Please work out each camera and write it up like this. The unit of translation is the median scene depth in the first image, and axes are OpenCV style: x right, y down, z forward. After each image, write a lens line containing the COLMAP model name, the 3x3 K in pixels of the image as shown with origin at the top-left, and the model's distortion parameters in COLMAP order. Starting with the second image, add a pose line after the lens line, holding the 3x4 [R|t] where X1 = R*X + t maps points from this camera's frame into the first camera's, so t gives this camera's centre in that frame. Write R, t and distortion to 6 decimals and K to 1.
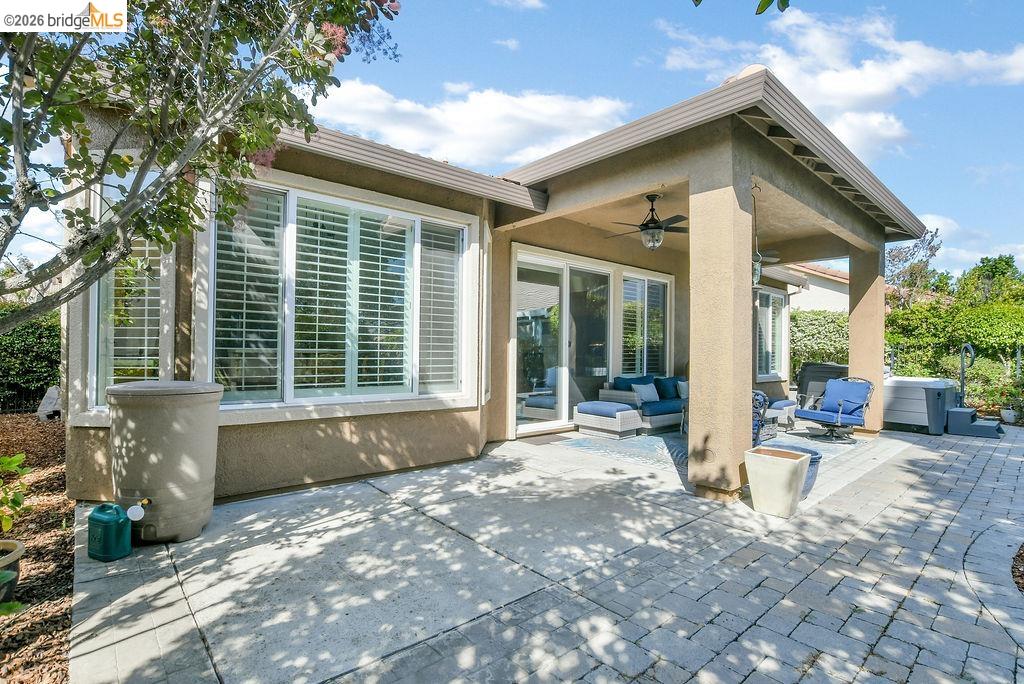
lens RADIAL K [[496.6, 0, 513.2], [0, 496.6, 346.9], [0, 0, 1]] dist [-0.008473, -0.000221]
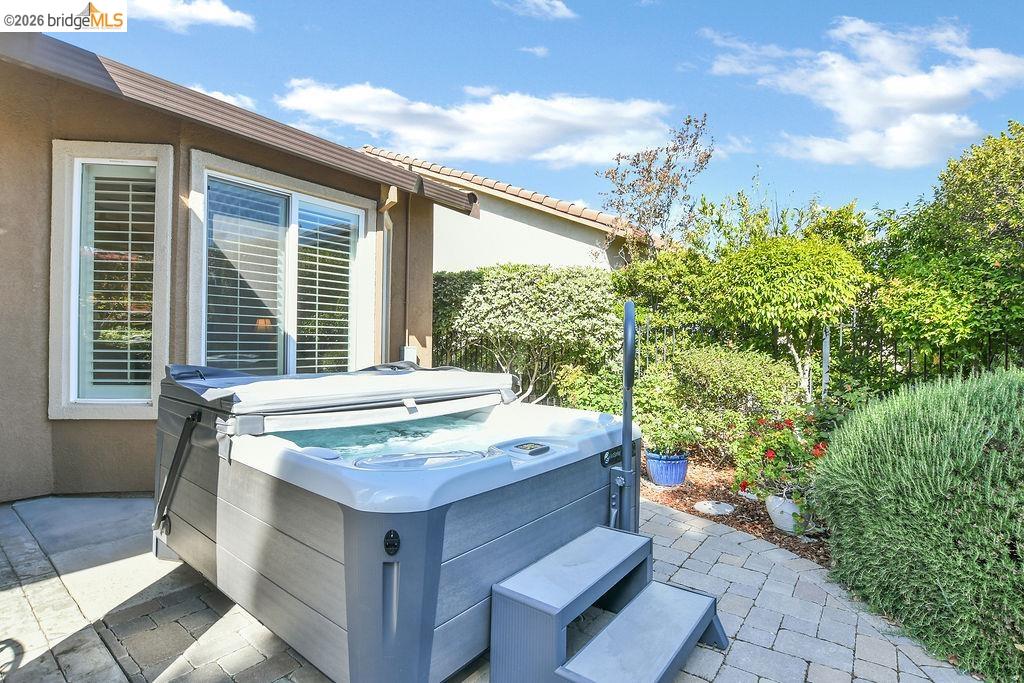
lens RADIAL K [[482.3, 0, 509.4], [0, 482.3, 344.8], [0, 0, 1]] dist [-0.021850, 0.002558]
pose [[0.985346, 0.003346, 0.170535, 0.669369], [-0.005839, 0.999883, 0.014121, 0.011381], [-0.170468, -0.014910, 0.985250, 0.615736]]
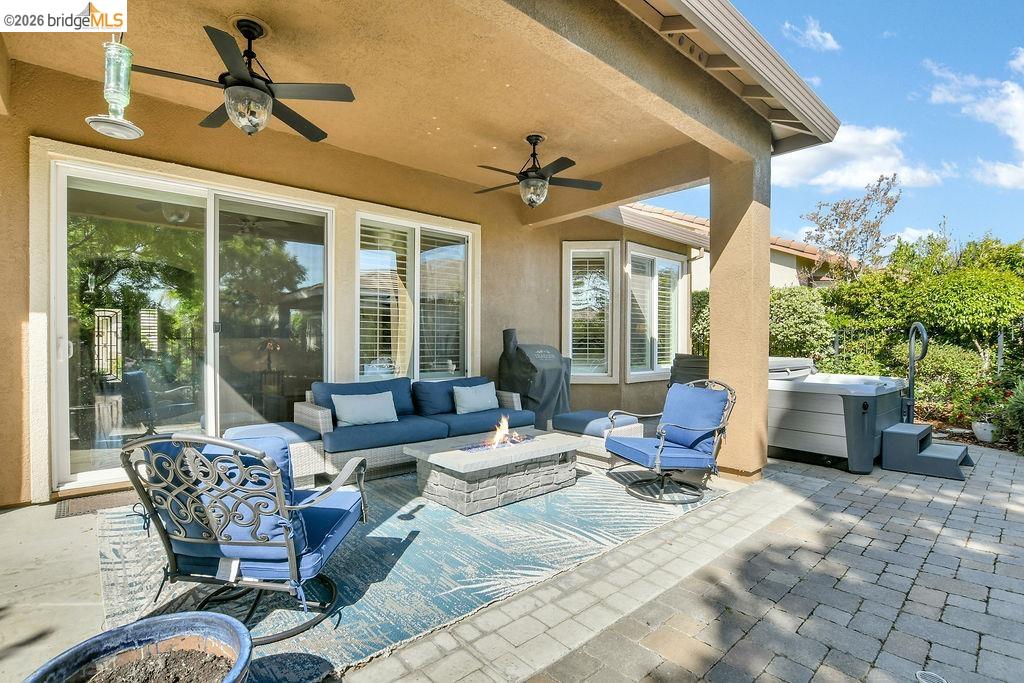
lens RADIAL K [[482.3, 0, 515.1], [0, 482.3, 347.6], [0, 0, 1]] dist [-0.021850, 0.002558]
pose [[0.999936, -0.008703, -0.007235, 0.341346], [0.008836, 0.999788, 0.018624, 0.008151], [0.007072, -0.018686, 0.999800, 0.321972]]
